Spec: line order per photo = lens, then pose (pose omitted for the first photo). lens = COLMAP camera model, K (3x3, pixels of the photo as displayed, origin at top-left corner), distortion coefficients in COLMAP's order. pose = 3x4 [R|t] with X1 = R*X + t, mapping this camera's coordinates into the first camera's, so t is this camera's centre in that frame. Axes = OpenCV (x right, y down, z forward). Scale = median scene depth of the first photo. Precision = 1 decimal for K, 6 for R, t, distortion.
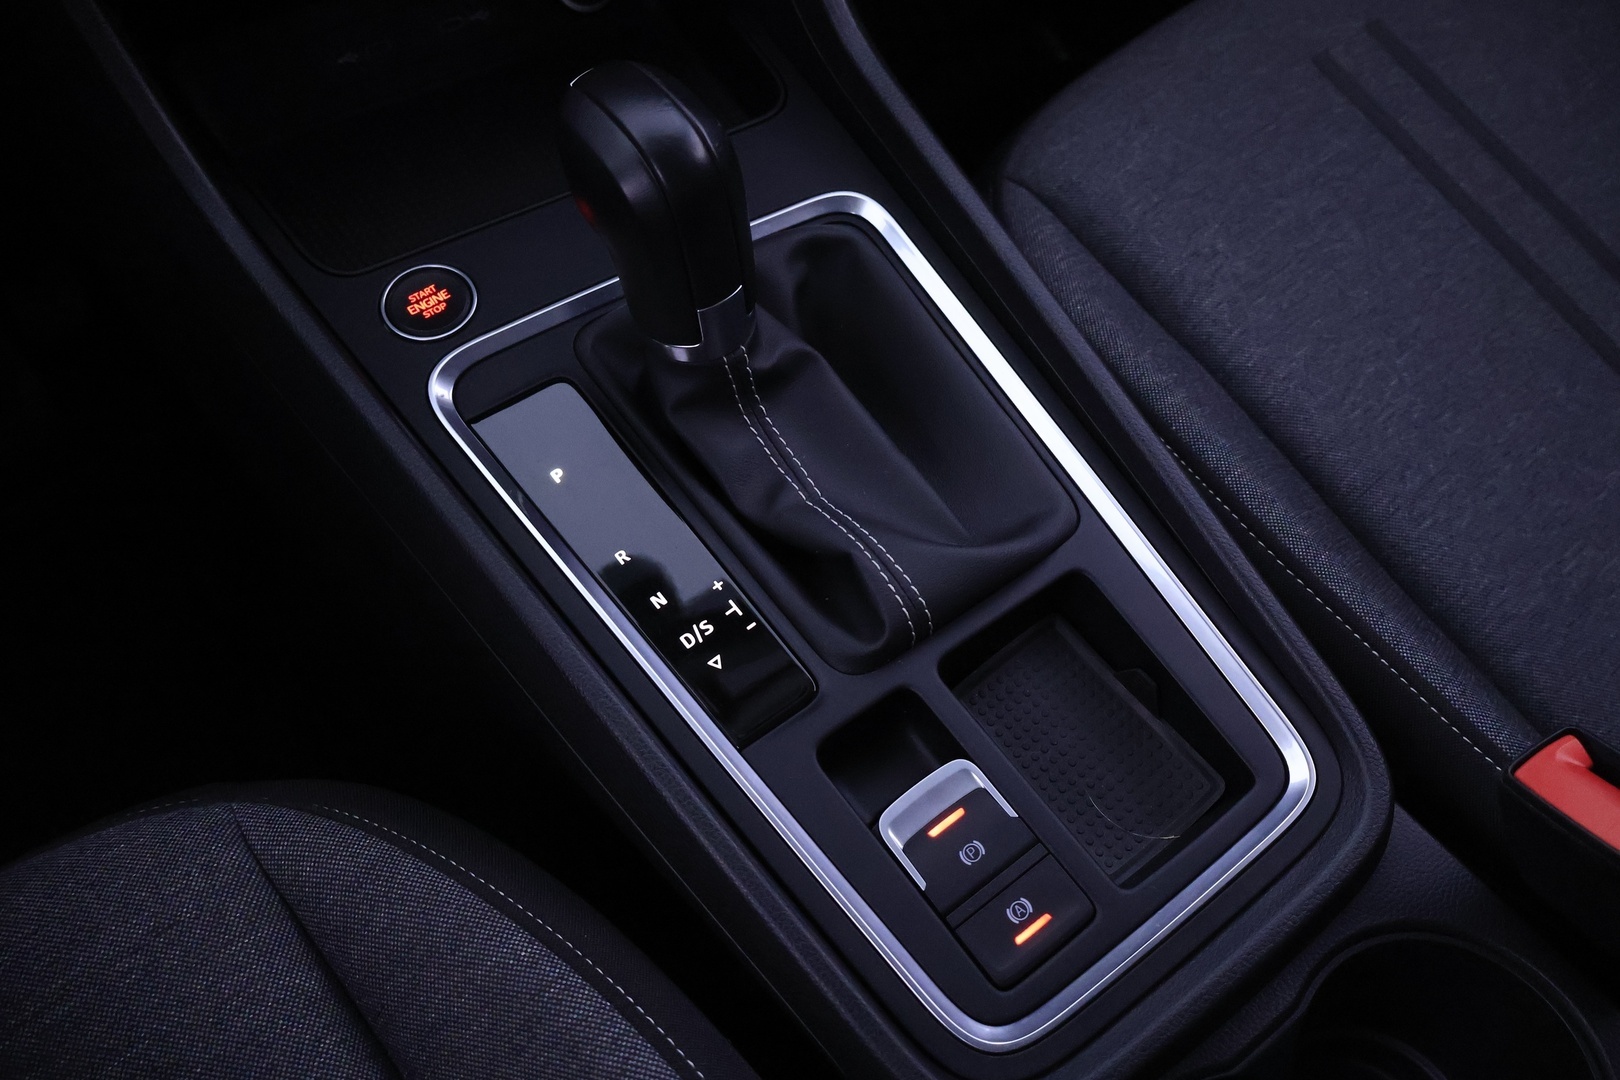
lens RADIAL K [[1361.0, 0, 810.0], [0, 1361.0, 540.0], [0, 0, 1]] dist [-0.008502, 0.000464]
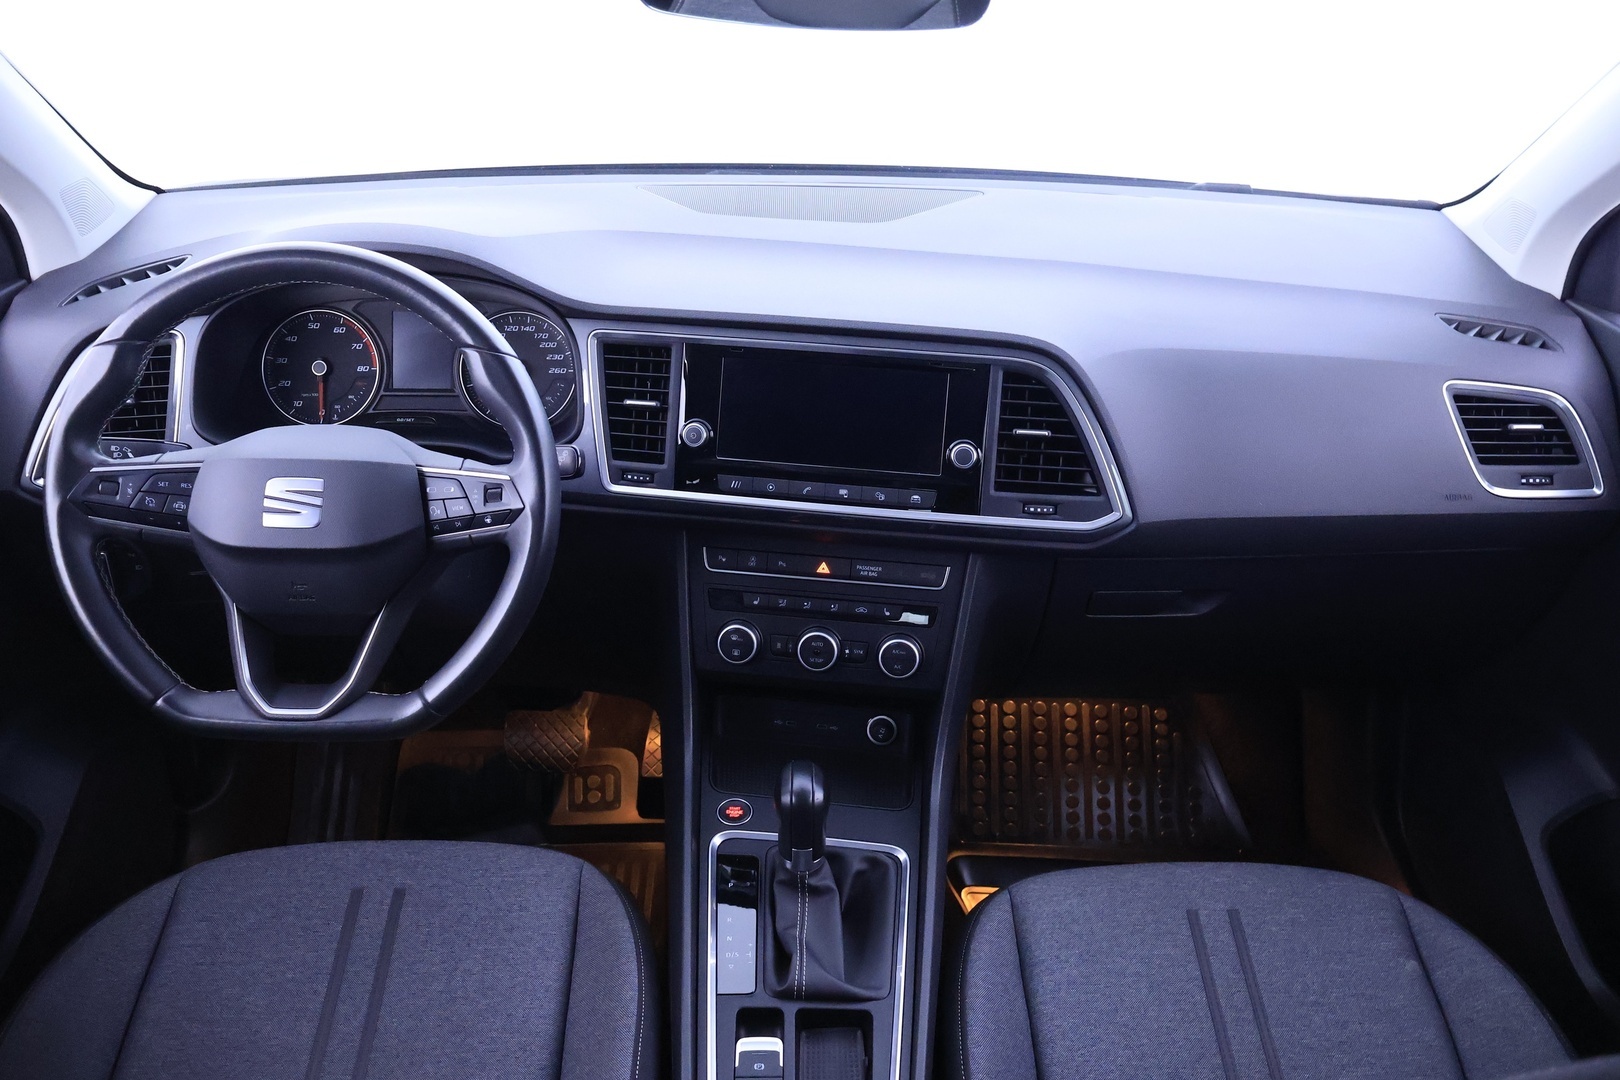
lens RADIAL K [[1352.6, 0, 810.0], [0, 1352.6, 540.0], [0, 0, 1]] dist [0.002166, 0.000778]
pose [[0.800211, 0.315682, -0.509909, 1.068214], [-0.517198, 0.793675, -0.320290, 0.181925], [0.303592, 0.520024, 0.798378, -1.407623]]
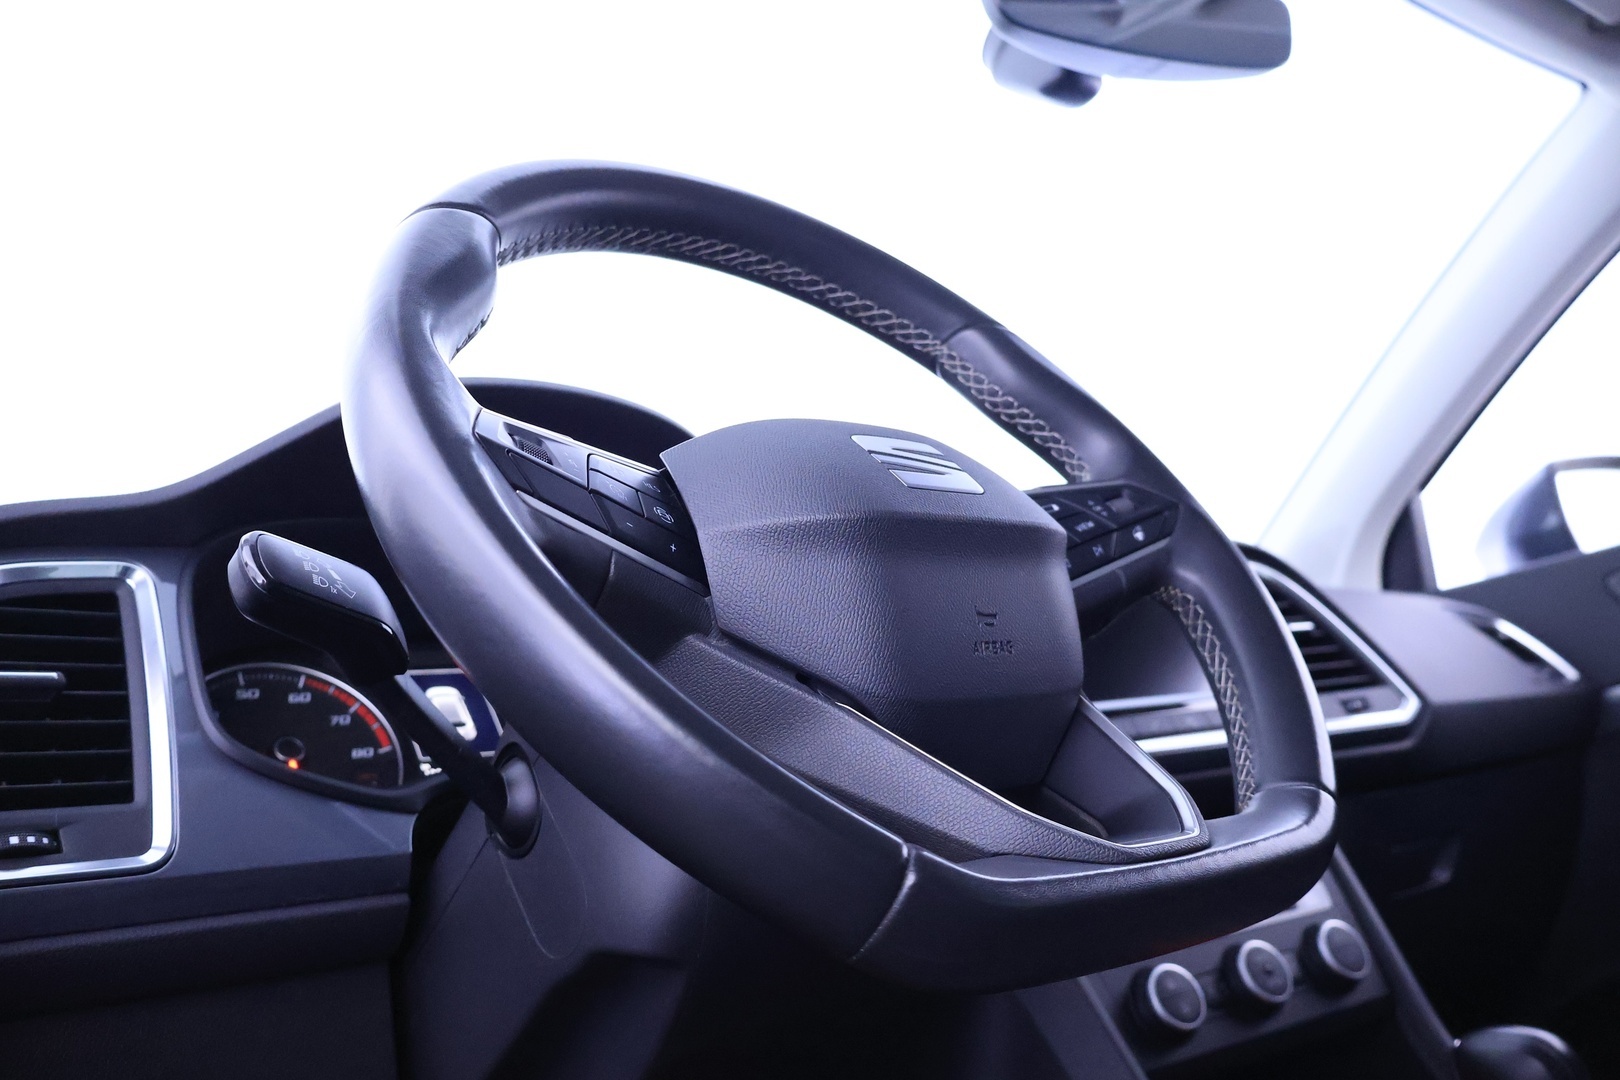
lens RADIAL K [[1361.0, 0, 810.0], [0, 1361.0, 540.0], [0, 0, 1]] dist [-0.008502, 0.000464]
pose [[0.988011, -0.121593, 0.095124, -0.960679], [0.129407, 0.316291, -0.939795, 0.884340], [0.084185, 0.940838, 0.328234, -0.225962]]
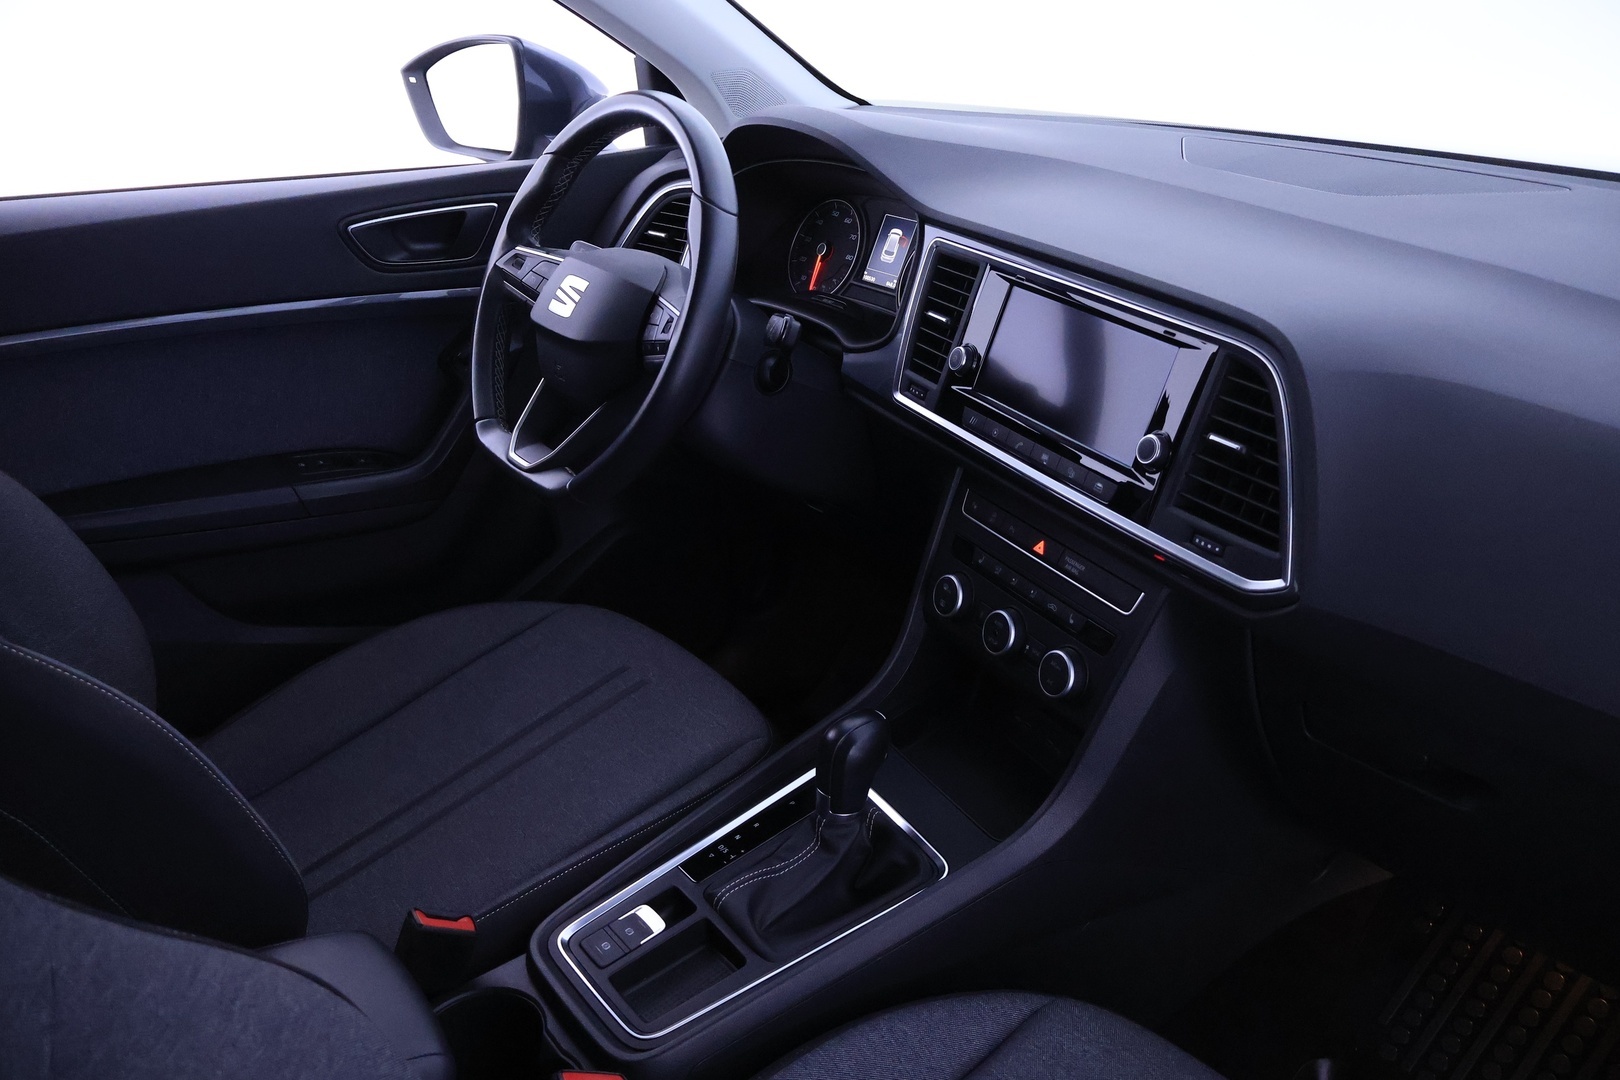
lens RADIAL K [[1332.5, 0, 810.0], [0, 1332.5, 540.0], [0, 0, 1]] dist [0.007662, 0.000700]
pose [[-0.010882, 0.451115, -0.892399, 1.814604], [-0.815277, 0.512730, 0.269131, -0.995643], [0.578969, 0.730481, 0.362204, -0.250221]]
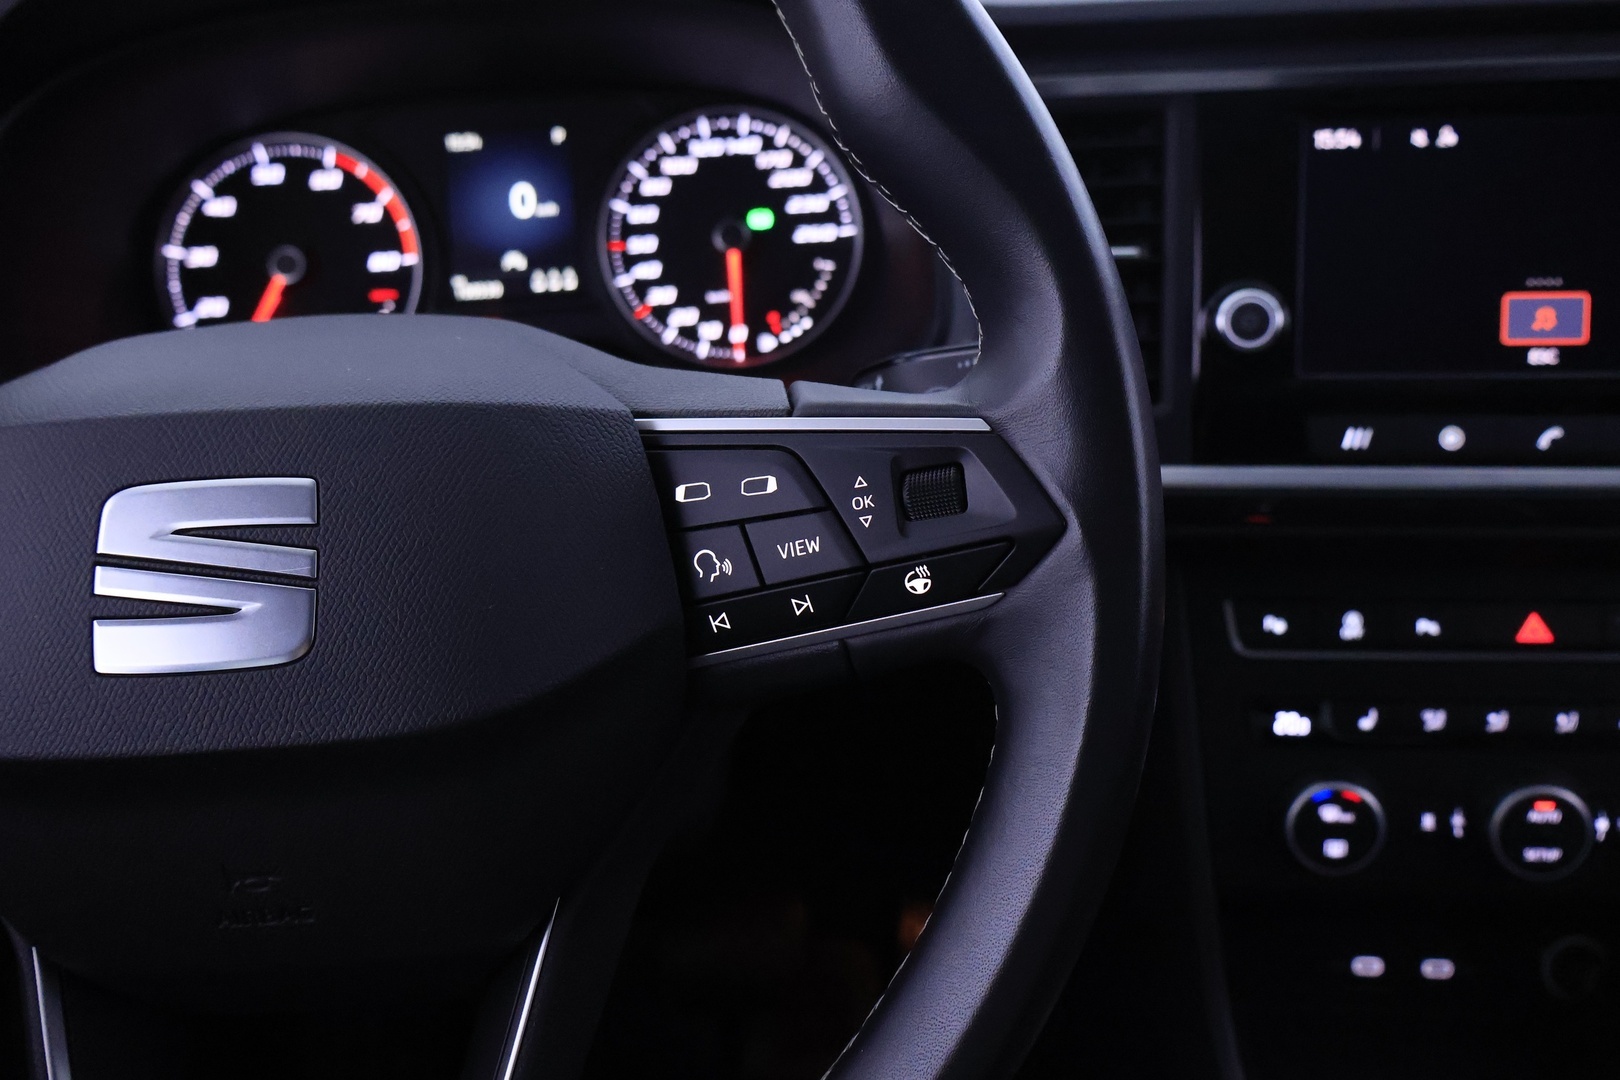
lens RADIAL K [[1352.6, 0, 810.0], [0, 1352.6, 540.0], [0, 0, 1]] dist [0.002166, 0.000778]
pose [[0.824734, 0.243600, -0.510365, -0.254710], [-0.453158, 0.824572, -0.338716, -0.072308], [0.338321, 0.510627, 0.790442, -0.303339]]
